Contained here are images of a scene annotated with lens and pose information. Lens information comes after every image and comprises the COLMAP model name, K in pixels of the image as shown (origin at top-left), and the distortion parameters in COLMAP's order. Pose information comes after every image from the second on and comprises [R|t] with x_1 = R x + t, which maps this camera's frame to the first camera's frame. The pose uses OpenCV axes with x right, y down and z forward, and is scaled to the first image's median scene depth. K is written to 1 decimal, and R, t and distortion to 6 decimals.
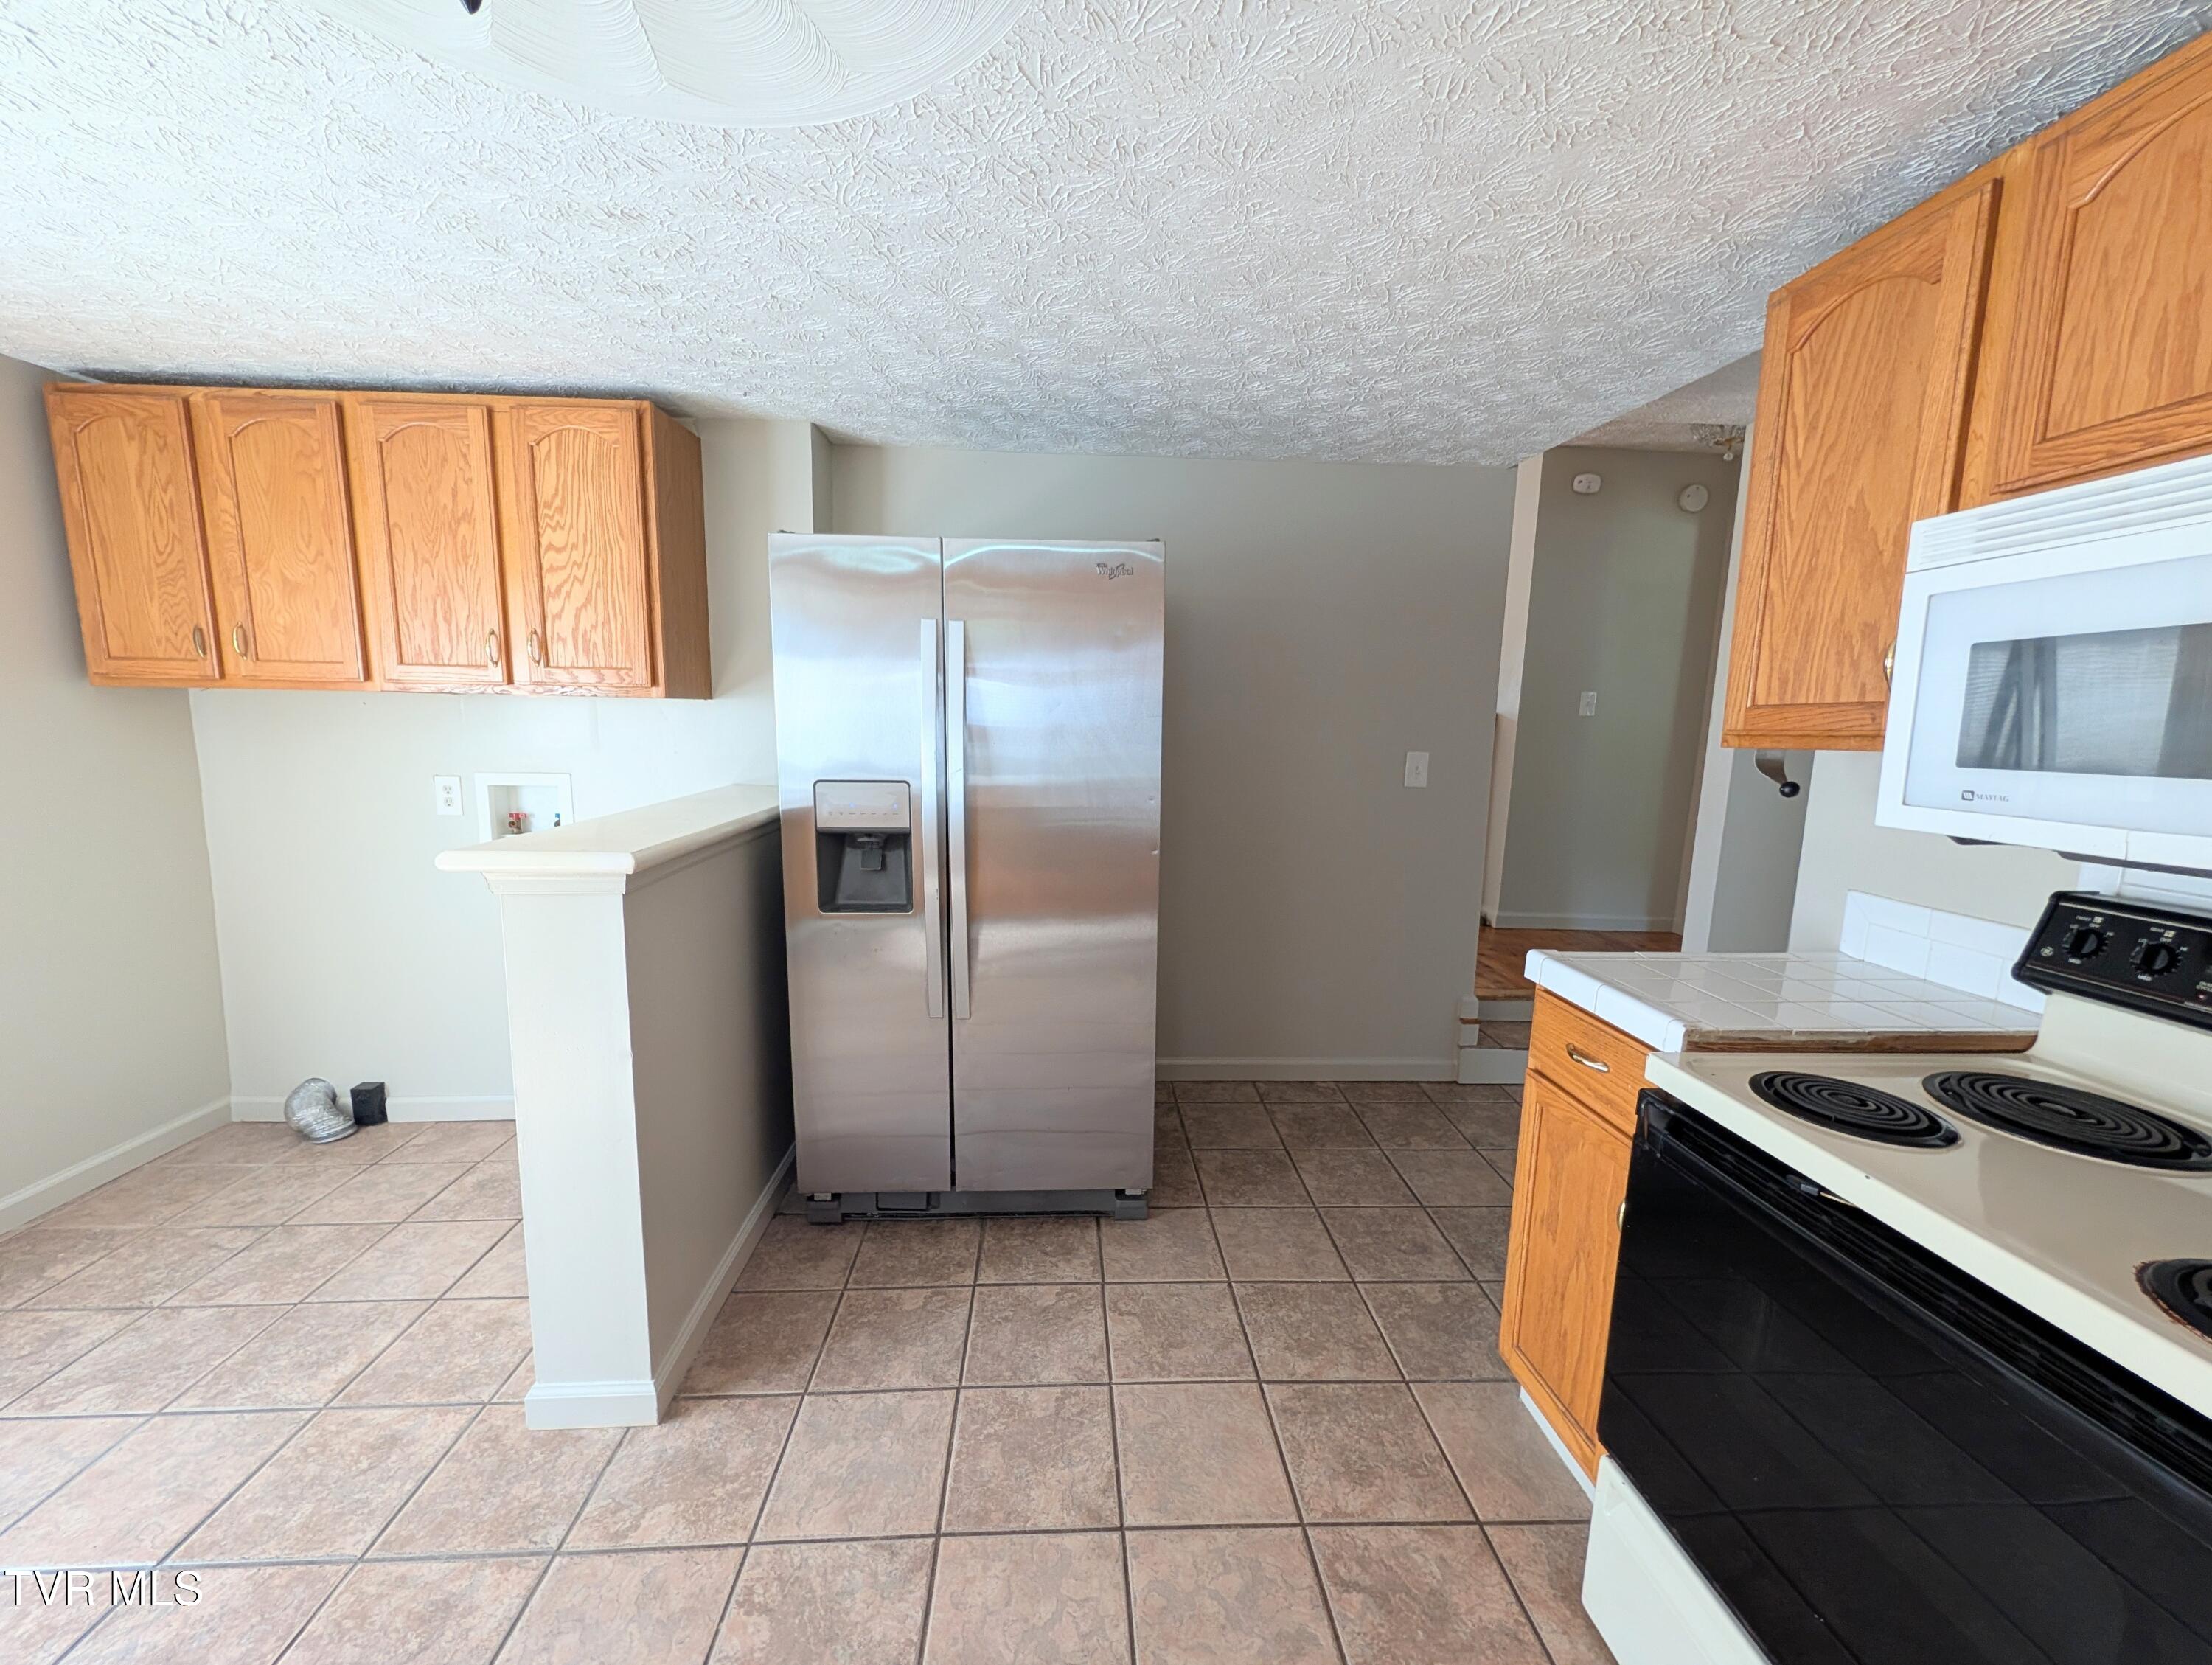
lens RADIAL K [[828.3, 0, 1106.0], [0, 828.3, 832.5], [0, 0, 1]] dist [-0.015555, 0.004074]
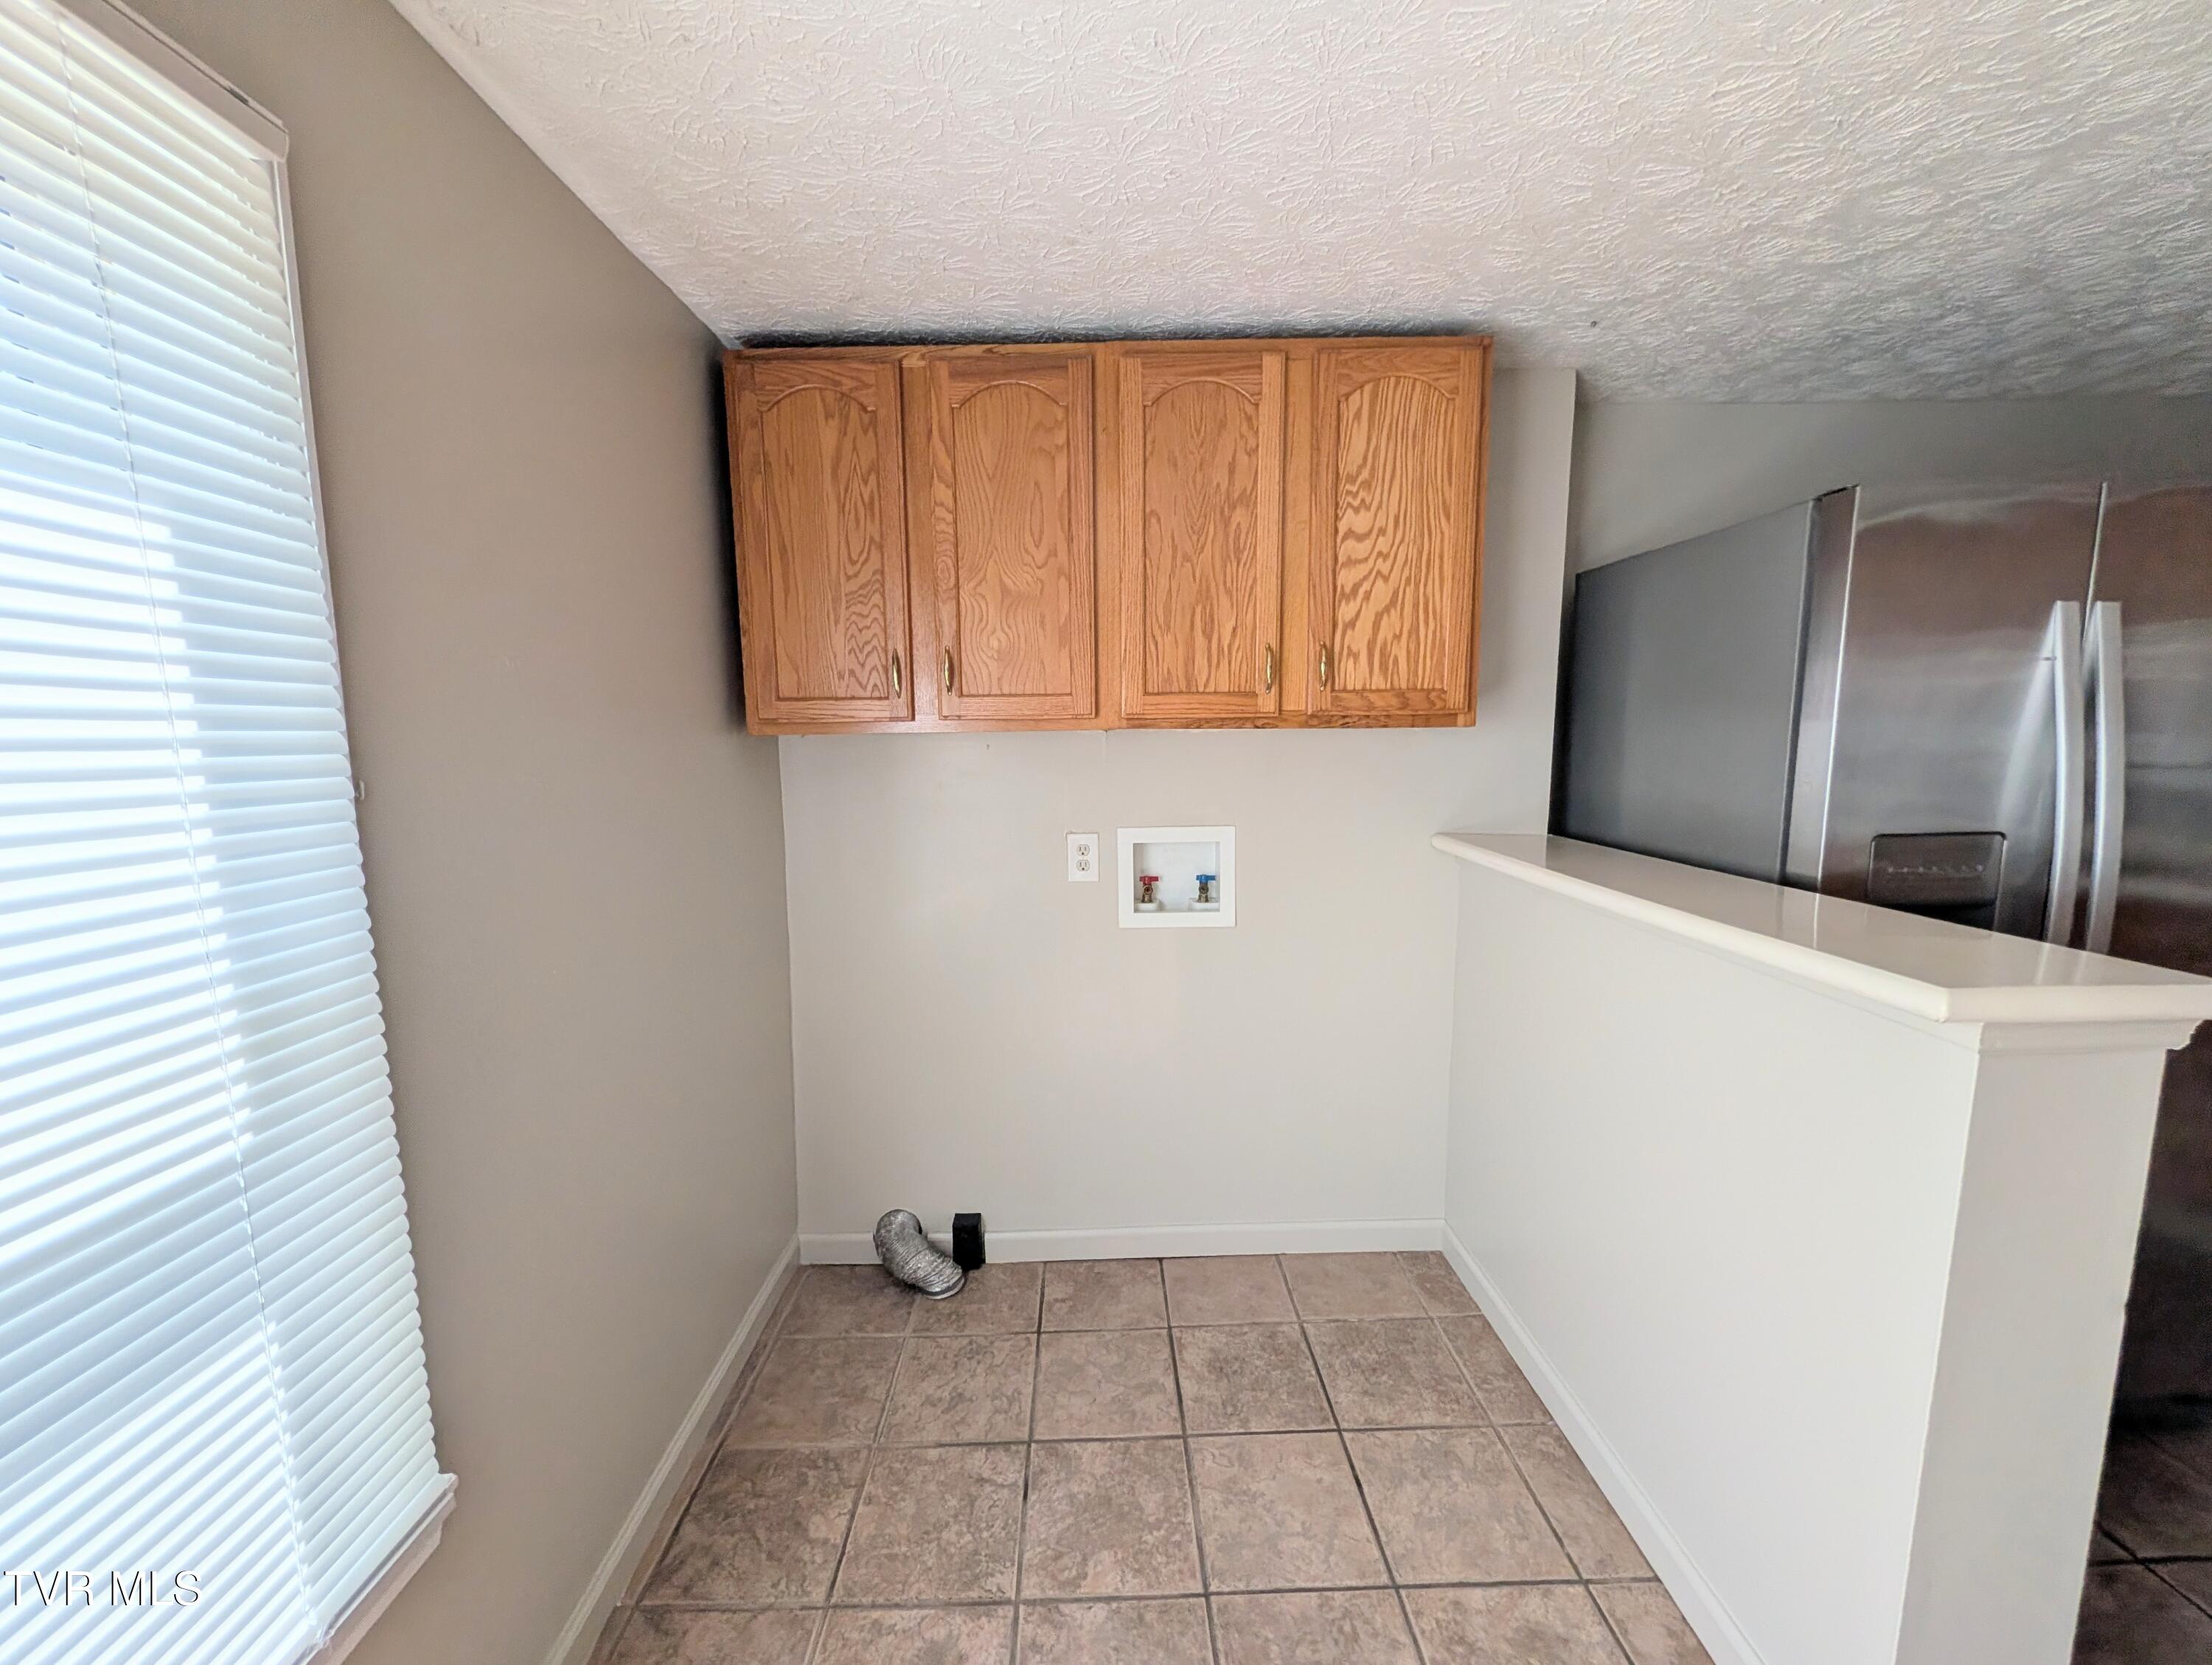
lens RADIAL K [[835.2, 0, 1100.6], [0, 835.2, 831.4], [0, 0, 1]] dist [-0.001162, 0.000082]
pose [[0.998097, -0.027845, -0.055014, -0.876078], [0.026560, 0.999360, -0.023958, -0.059526], [0.055645, 0.022451, 0.998198, 0.221690]]
